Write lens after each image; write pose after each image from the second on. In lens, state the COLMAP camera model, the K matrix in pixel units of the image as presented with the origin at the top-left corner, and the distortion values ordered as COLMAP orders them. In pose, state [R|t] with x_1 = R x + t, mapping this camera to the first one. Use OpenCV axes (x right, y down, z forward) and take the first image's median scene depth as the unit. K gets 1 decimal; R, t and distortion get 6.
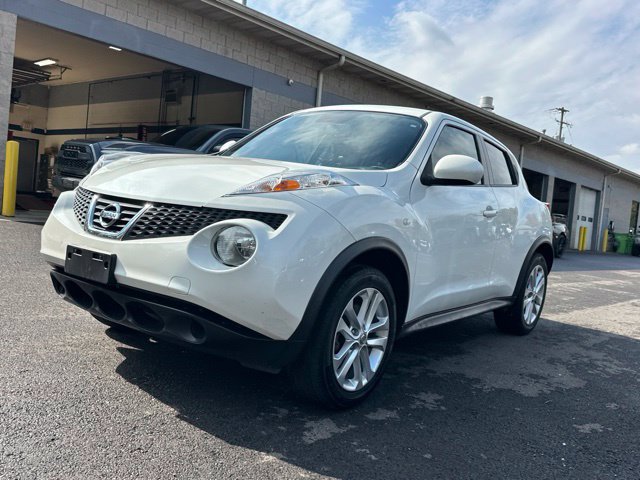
lens RADIAL K [[617.6, 0, 320.0], [0, 617.6, 240.0], [0, 0, 1]] dist [0.177392, -0.339287]
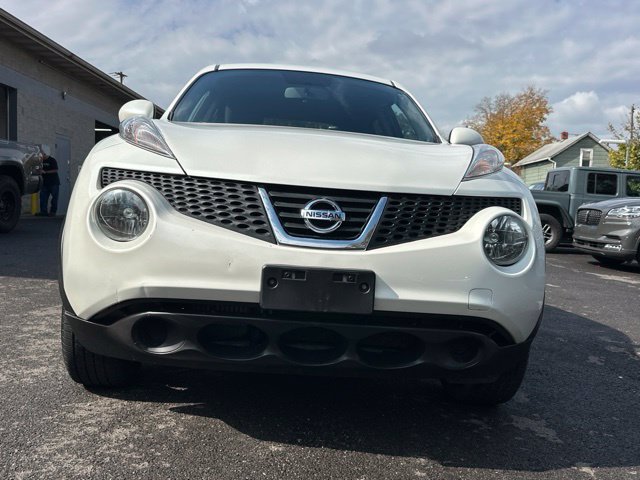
lens RADIAL K [[608.9, 0, 316.5], [0, 608.9, 237.7], [0, 0, 1]] dist [0.155969, -0.341310]
pose [[0.754485, -0.105008, 0.647863, -0.720432], [0.068205, 0.994318, 0.081733, -0.065980], [-0.652764, -0.017479, 0.757359, 0.462994]]
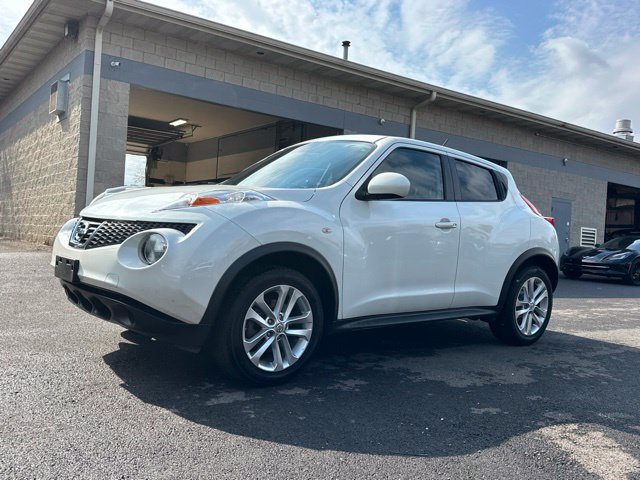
lens RADIAL K [[620.6, 0, 321.5], [0, 620.6, 251.2], [0, 0, 1]] dist [0.181916, -0.323053]
pose [[0.971141, -0.030845, -0.236504, 0.426587], [0.019153, 0.998485, -0.051575, 0.073734], [0.237737, 0.045556, 0.970261, -0.146466]]
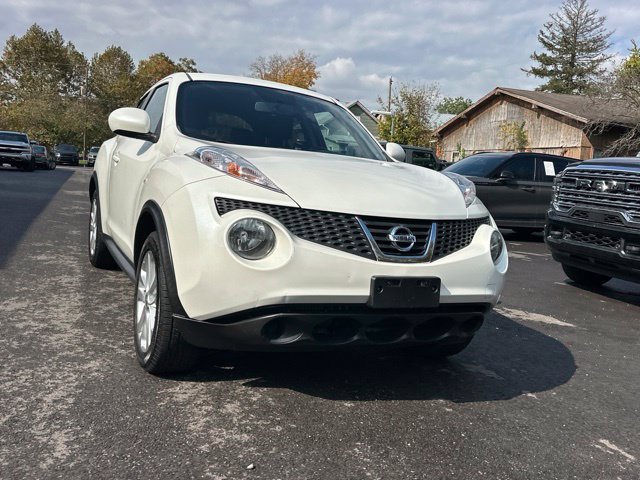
lens RADIAL K [[608.9, 0, 316.5], [0, 608.9, 237.7], [0, 0, 1]] dist [0.155969, -0.341310]
pose [[0.469659, -0.166619, 0.866982, -1.126085], [0.030106, 0.984481, 0.172892, -0.193042], [-0.882334, -0.055099, 0.467387, 0.629784]]
